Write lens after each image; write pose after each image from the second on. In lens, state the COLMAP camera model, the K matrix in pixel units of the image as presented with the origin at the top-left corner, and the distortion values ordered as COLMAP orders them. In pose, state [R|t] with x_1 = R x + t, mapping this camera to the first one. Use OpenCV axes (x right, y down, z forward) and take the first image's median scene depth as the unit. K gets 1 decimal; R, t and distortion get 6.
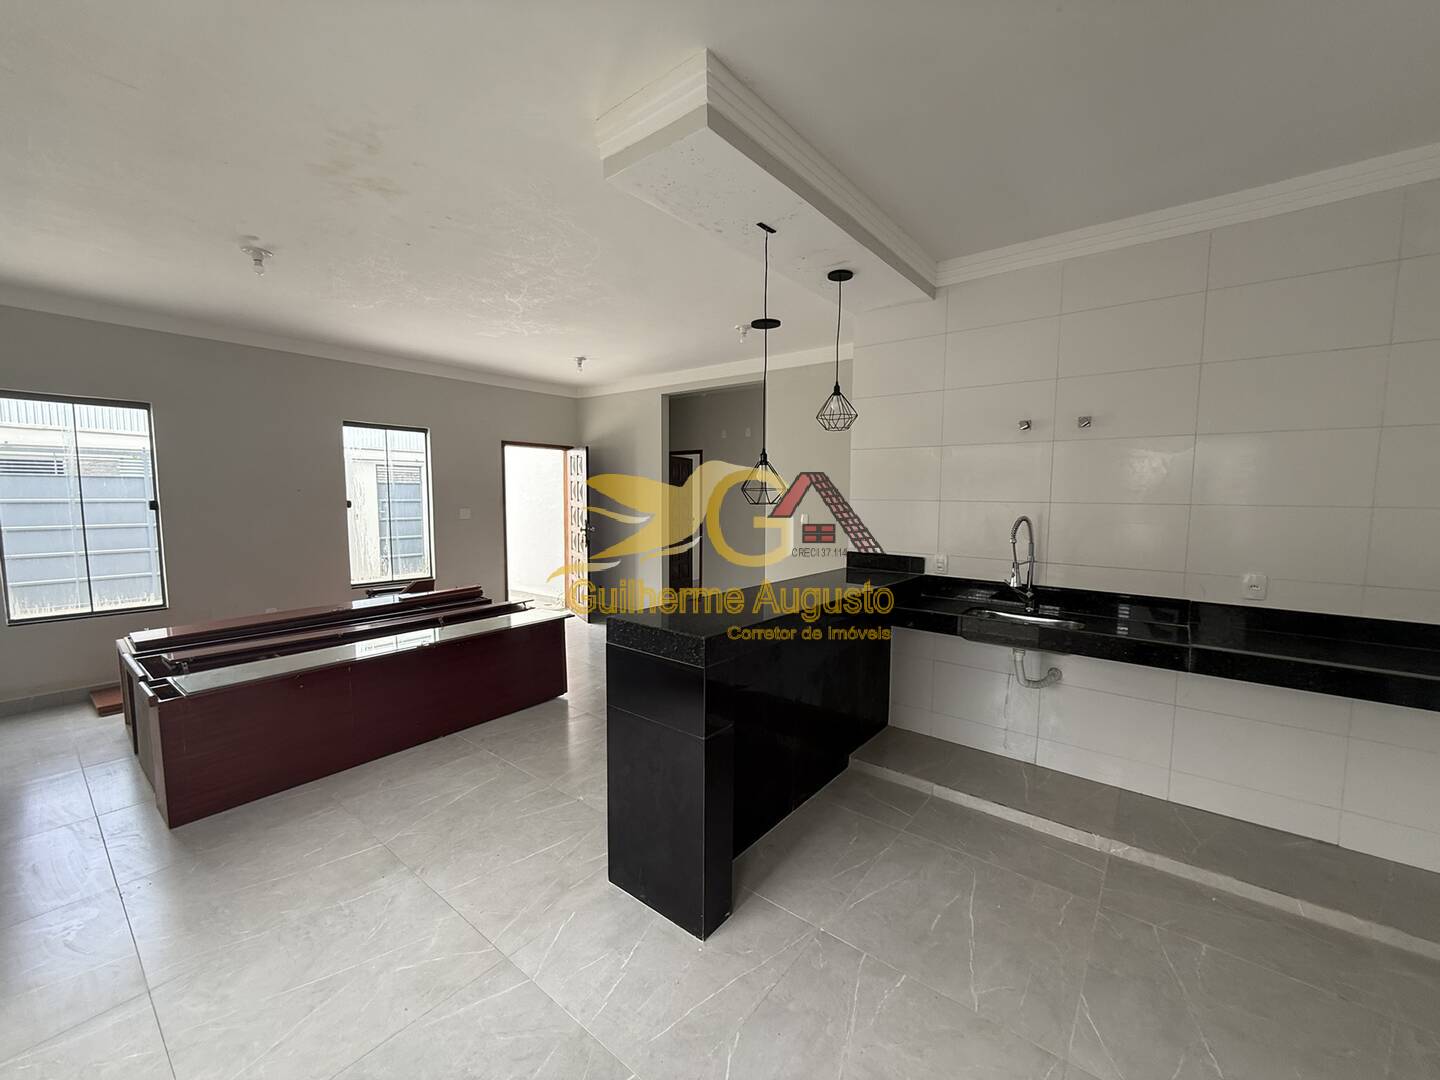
lens RADIAL K [[577.8, 0, 724.4], [0, 577.8, 535.2], [0, 0, 1]] dist [0.010608, -0.000267]
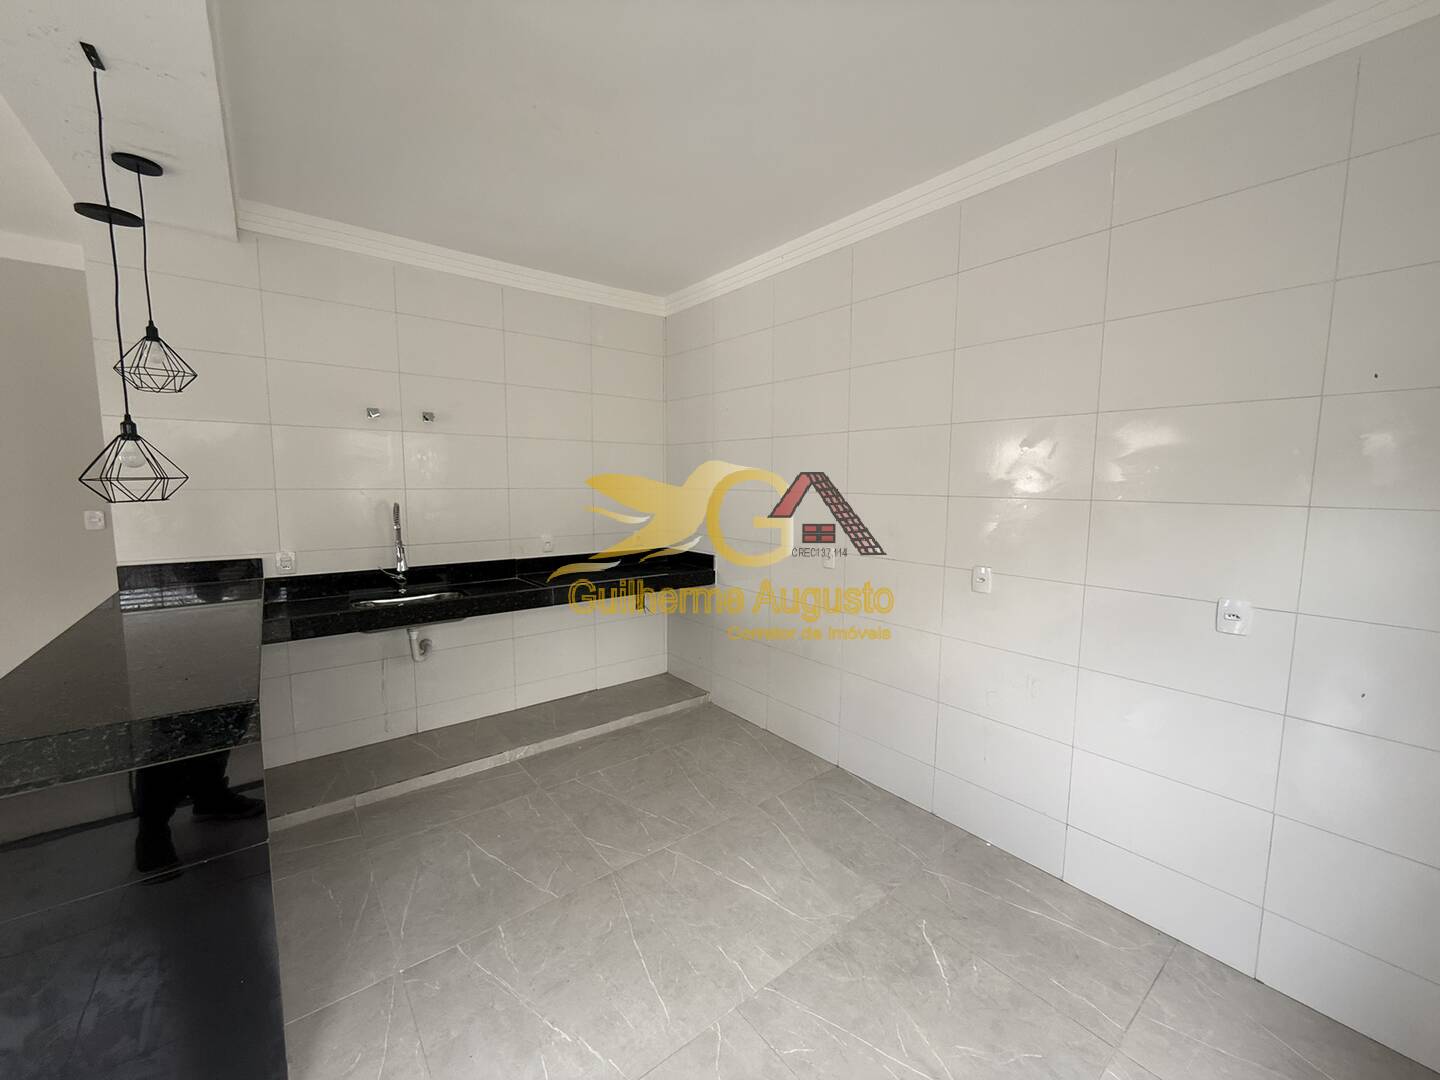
lens RADIAL K [[577.8, 0, 724.2], [0, 577.8, 539.9], [0, 0, 1]] dist [0.010608, -0.000267]
pose [[0.233571, -0.108044, 0.966318, -0.459972], [0.068825, 0.993152, 0.094408, -0.032185], [-0.969901, 0.044456, 0.239408, 0.238039]]
